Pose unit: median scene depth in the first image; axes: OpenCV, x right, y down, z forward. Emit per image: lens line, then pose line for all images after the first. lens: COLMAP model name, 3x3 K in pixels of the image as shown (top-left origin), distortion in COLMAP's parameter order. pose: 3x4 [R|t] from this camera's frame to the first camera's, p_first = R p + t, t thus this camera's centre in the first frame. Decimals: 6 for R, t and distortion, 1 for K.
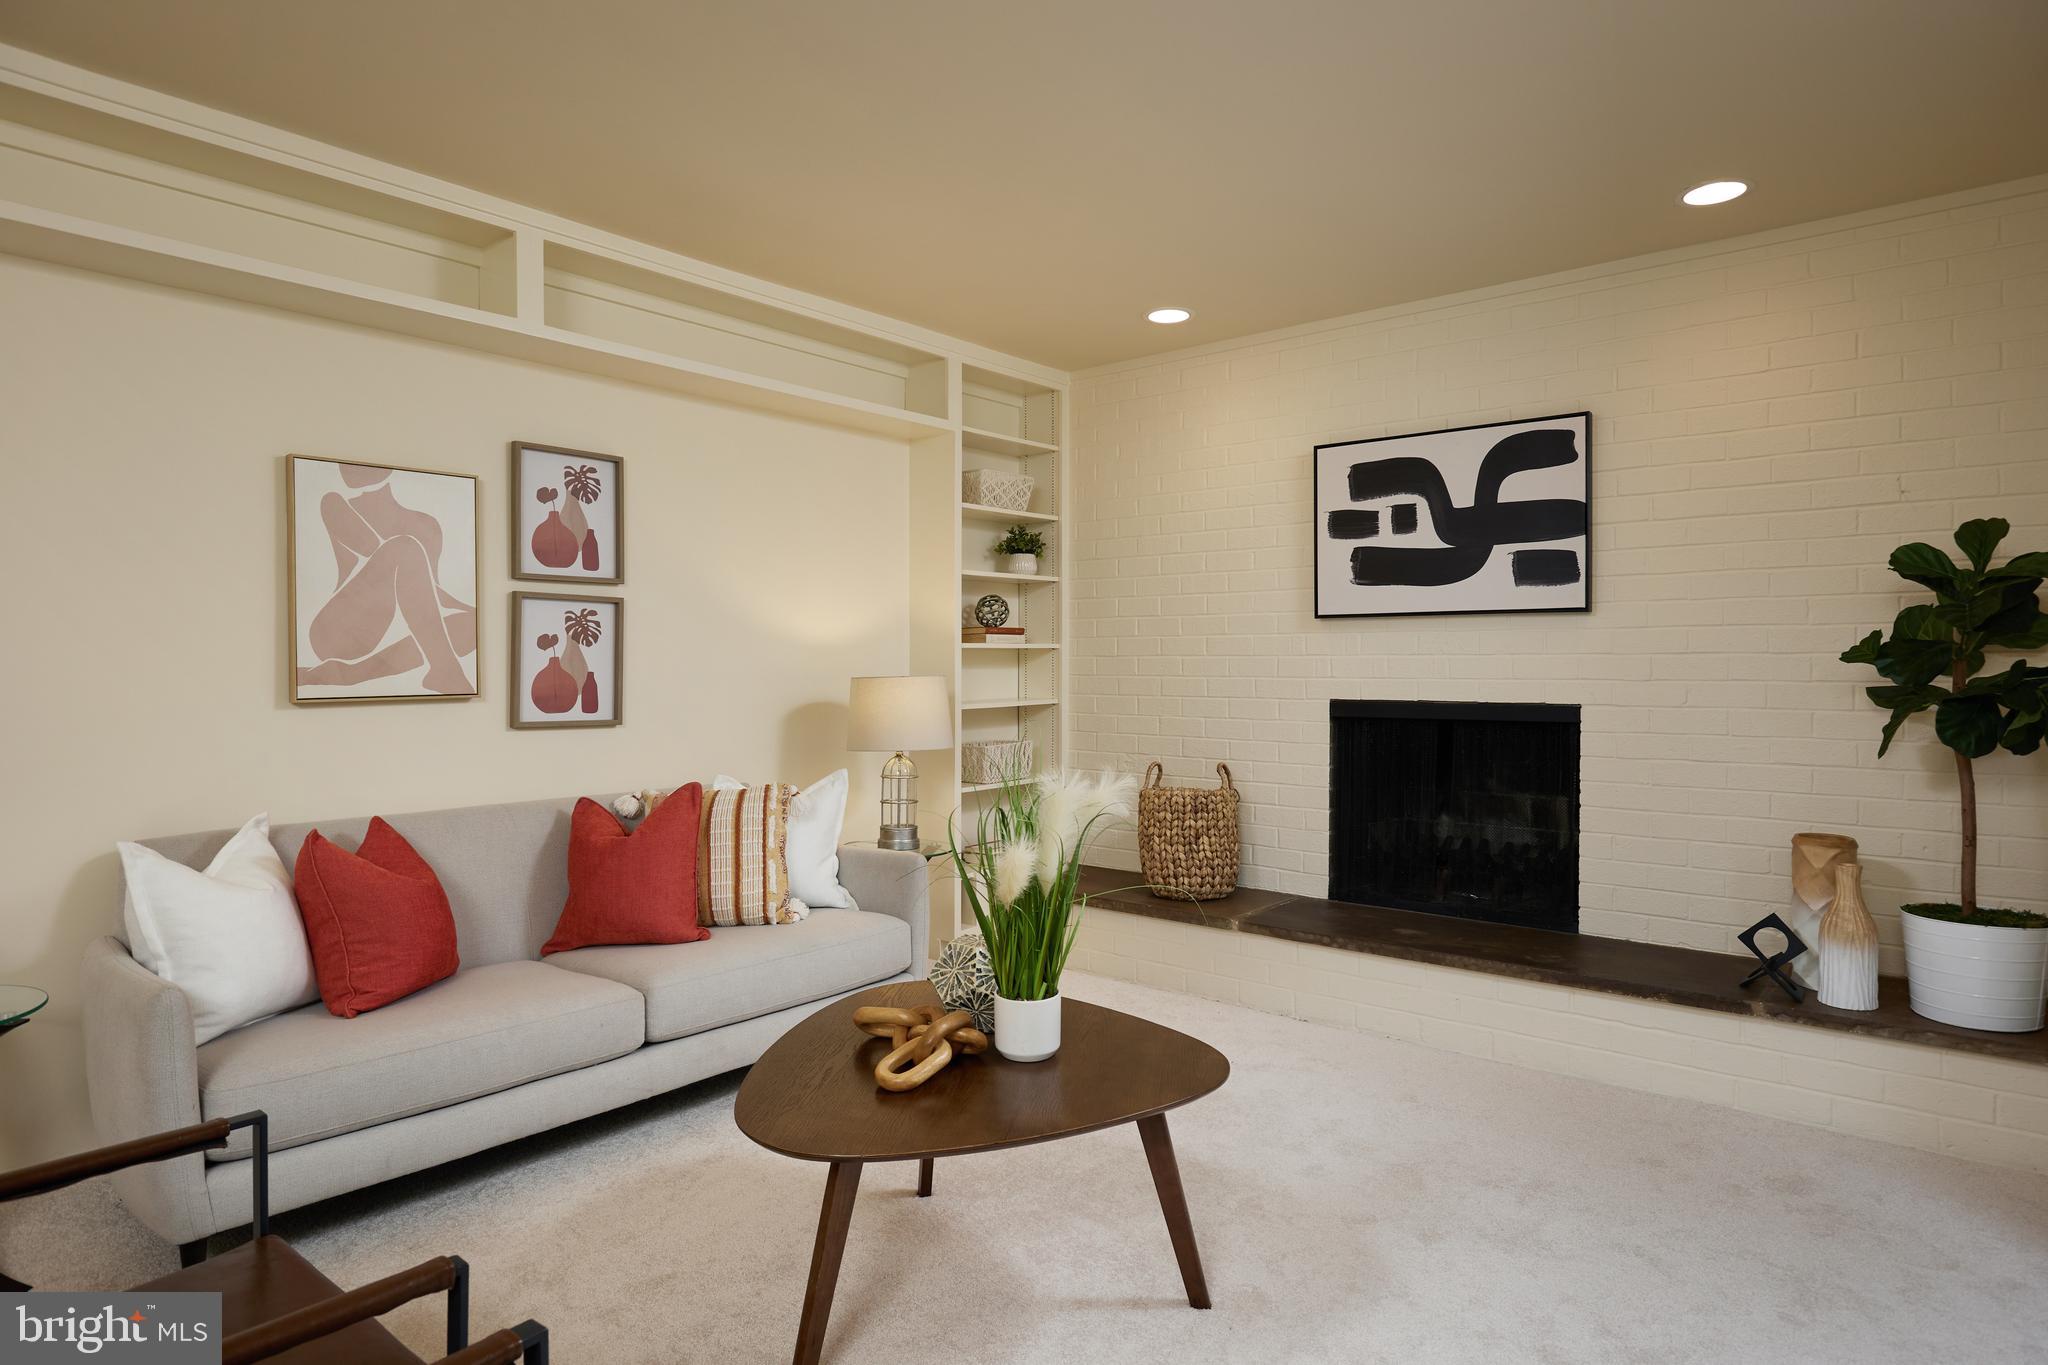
lens RADIAL K [[1119.5, 0, 1031.5], [0, 1119.5, 678.0], [0, 0, 1]] dist [-0.019104, 0.003033]
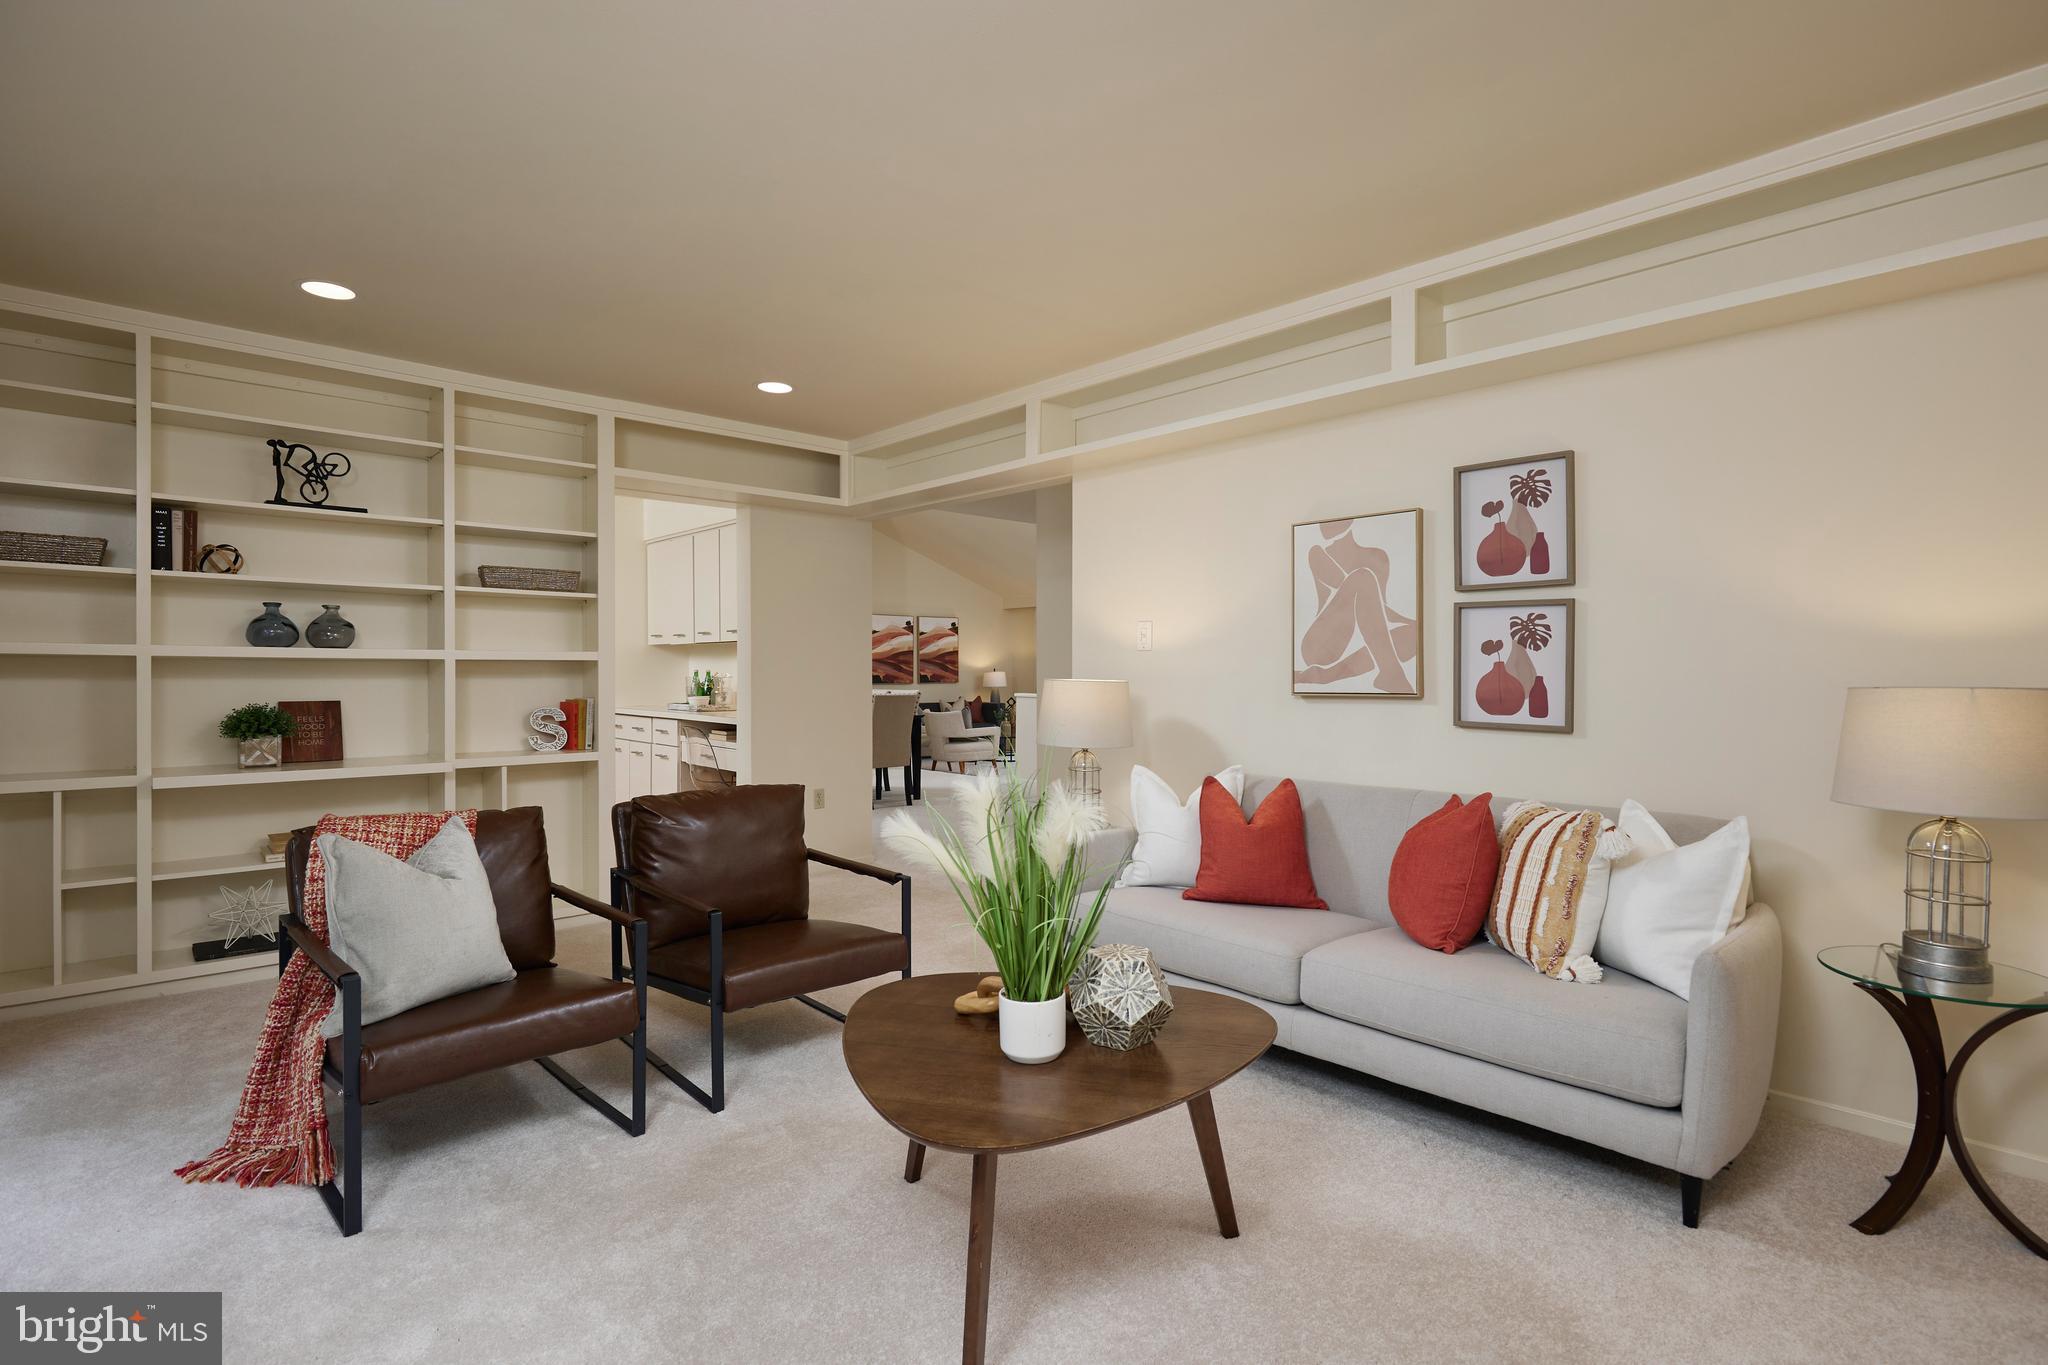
lens RADIAL K [[992.7, 0, 1030.8], [0, 992.7, 668.8], [0, 0, 1]] dist [0.000826, 0.000011]
pose [[-0.134405, 0.000678, -0.990926, 0.564262], [-0.013093, 0.999911, 0.002460, -0.008826], [0.990840, 0.013305, -0.134385, 0.704665]]
